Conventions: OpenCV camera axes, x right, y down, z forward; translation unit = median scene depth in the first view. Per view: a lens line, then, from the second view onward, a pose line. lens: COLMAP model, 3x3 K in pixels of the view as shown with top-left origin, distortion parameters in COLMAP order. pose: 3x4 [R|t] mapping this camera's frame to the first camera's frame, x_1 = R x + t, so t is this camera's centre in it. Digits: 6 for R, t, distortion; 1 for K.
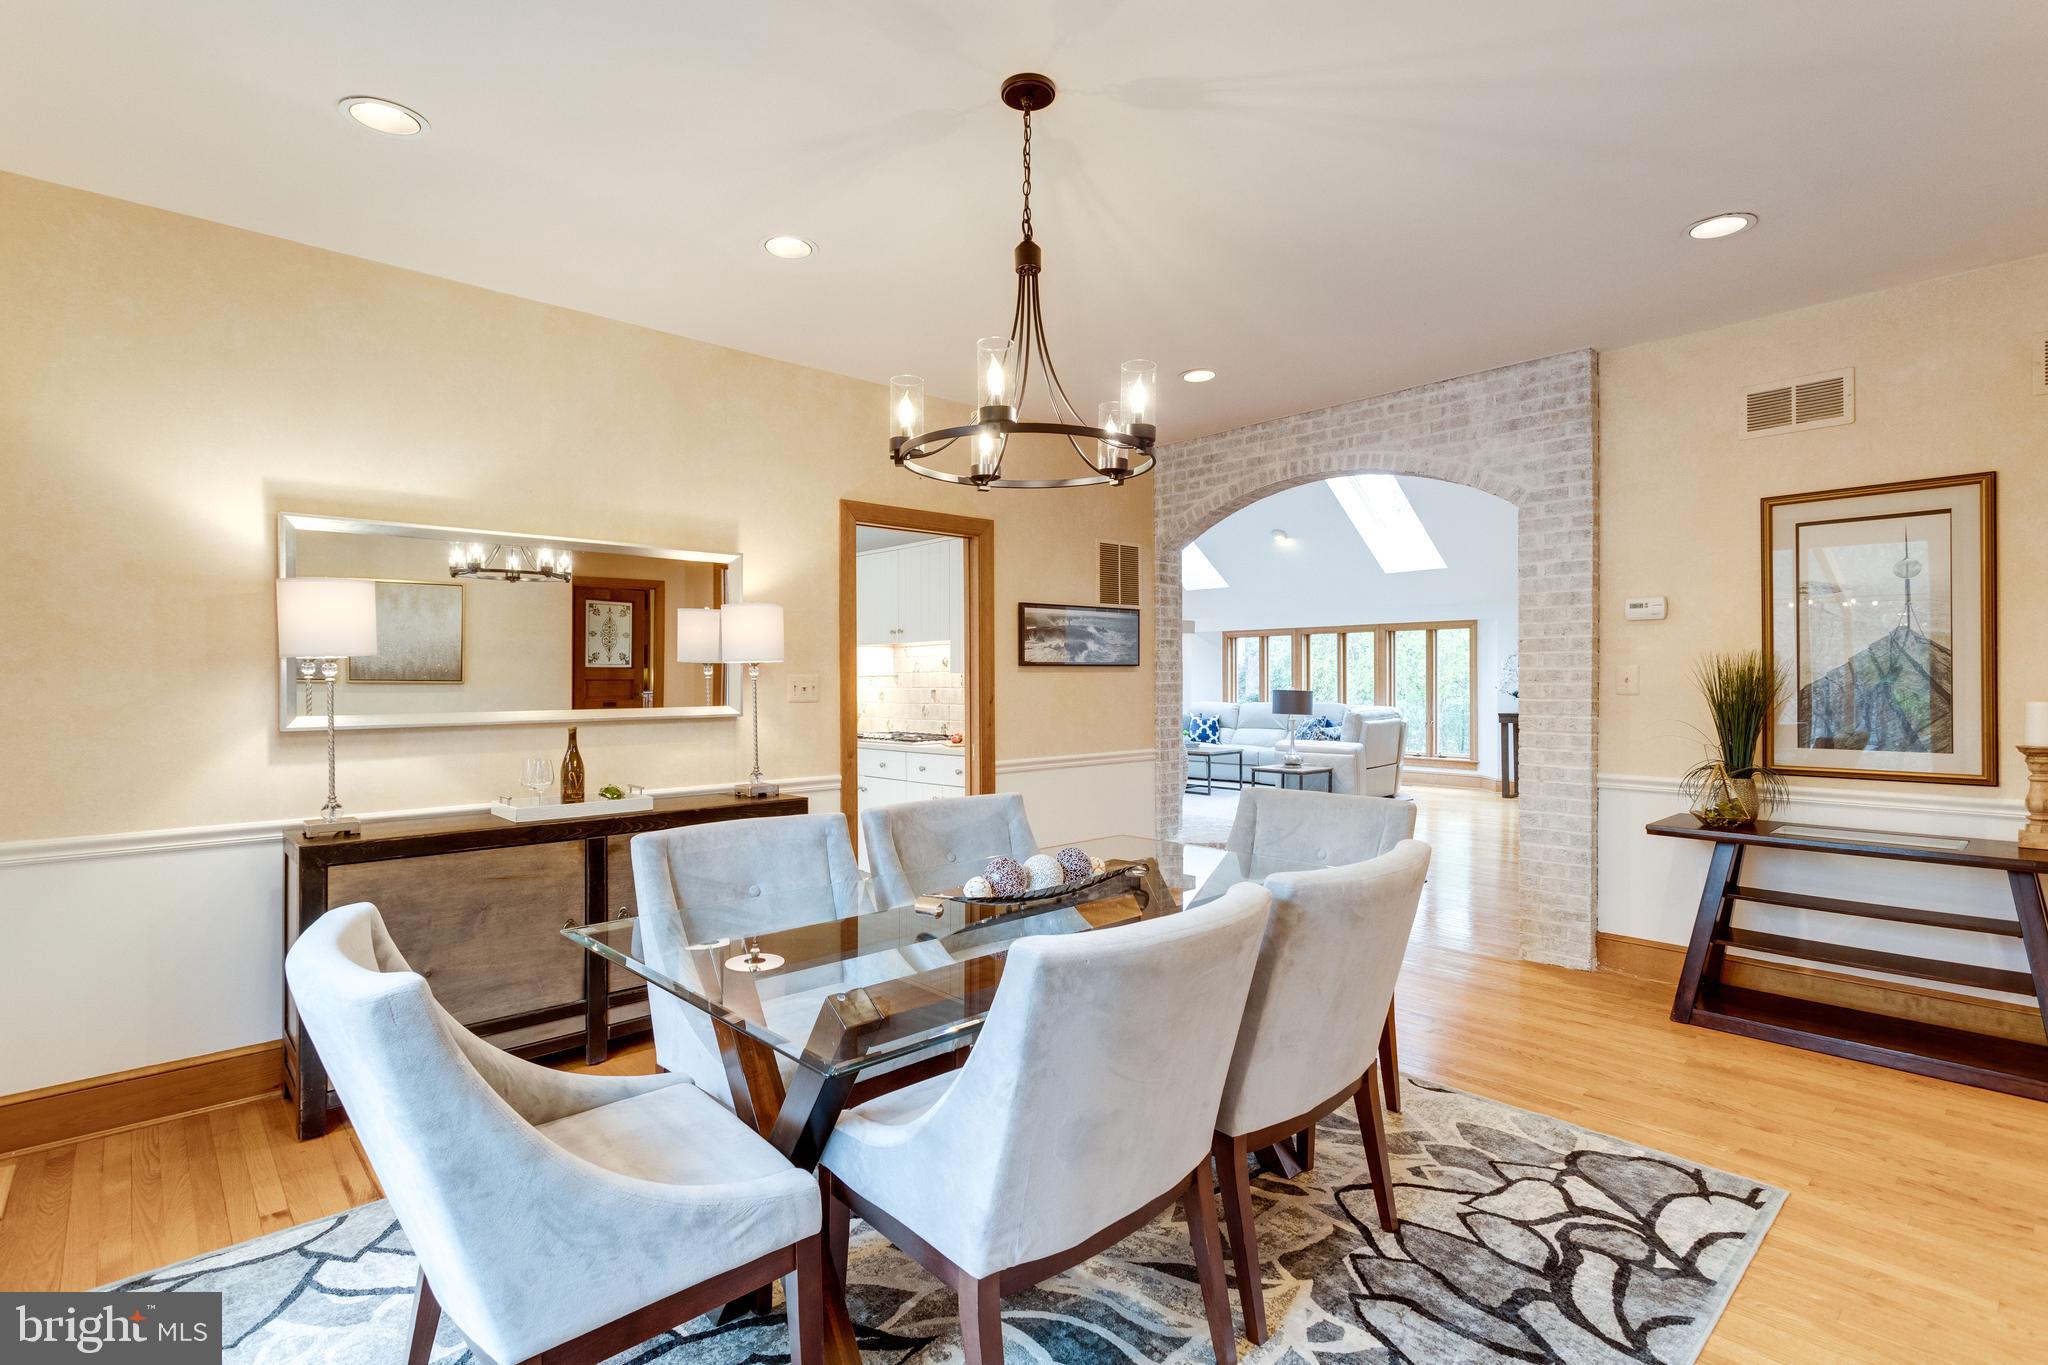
lens RADIAL K [[970.3, 0, 1018.0], [0, 970.3, 678.5], [0, 0, 1]] dist [-0.000379, 0.003492]
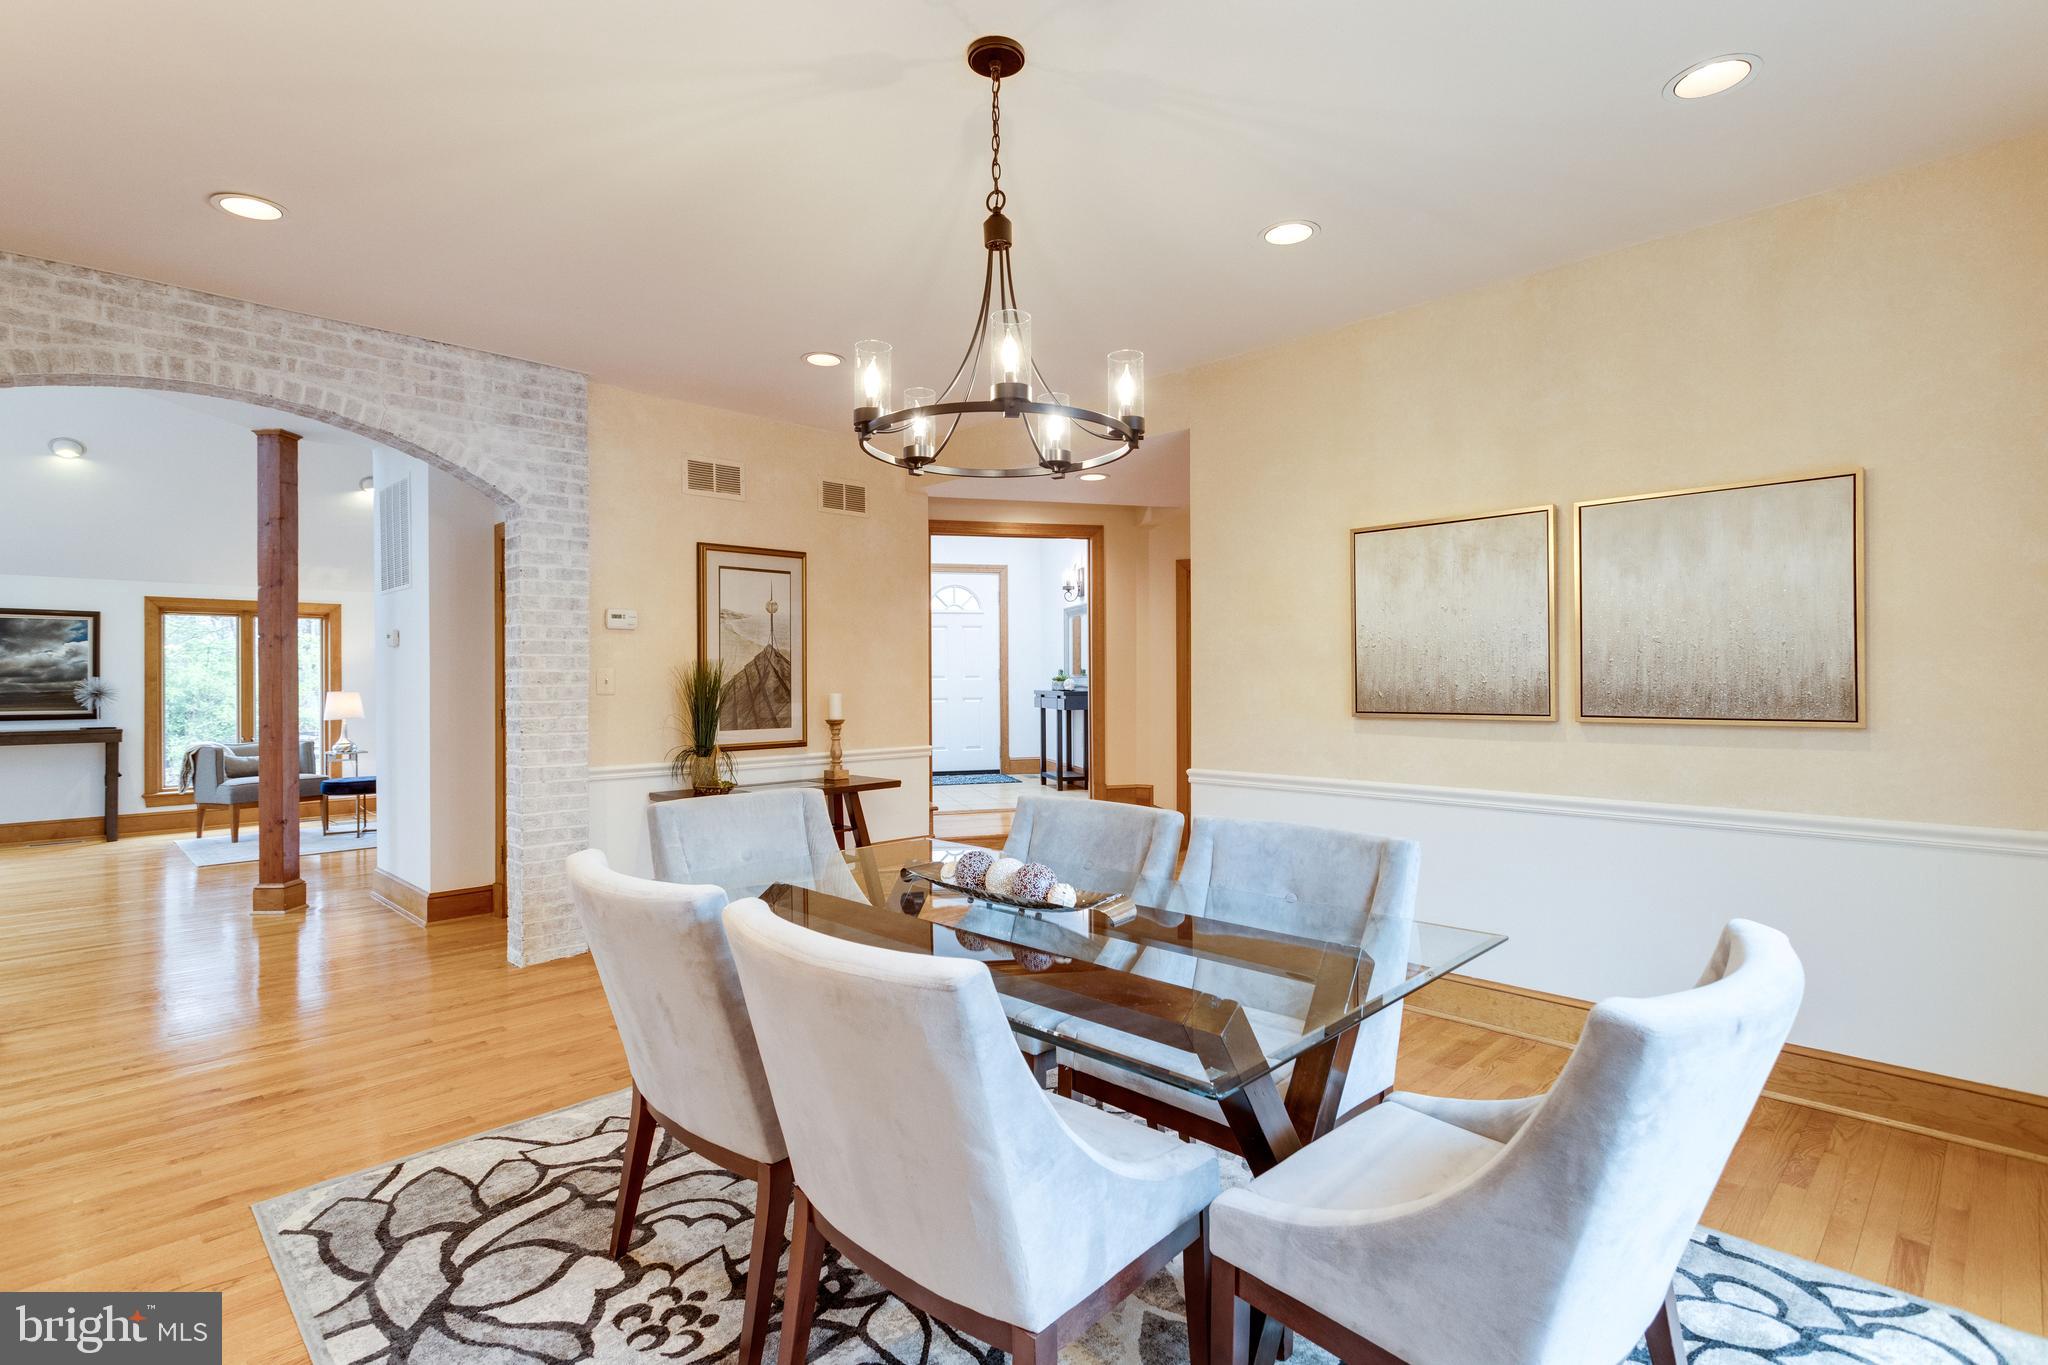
lens RADIAL K [[970.3, 0, 1012.7], [0, 970.3, 674.7], [0, 0, 1]] dist [-0.000379, 0.003492]
pose [[-0.030922, 0.007127, 0.999496, -0.489191], [0.004687, 0.999965, -0.006985, 0.003444], [-0.999511, 0.004468, -0.030954, 0.546680]]
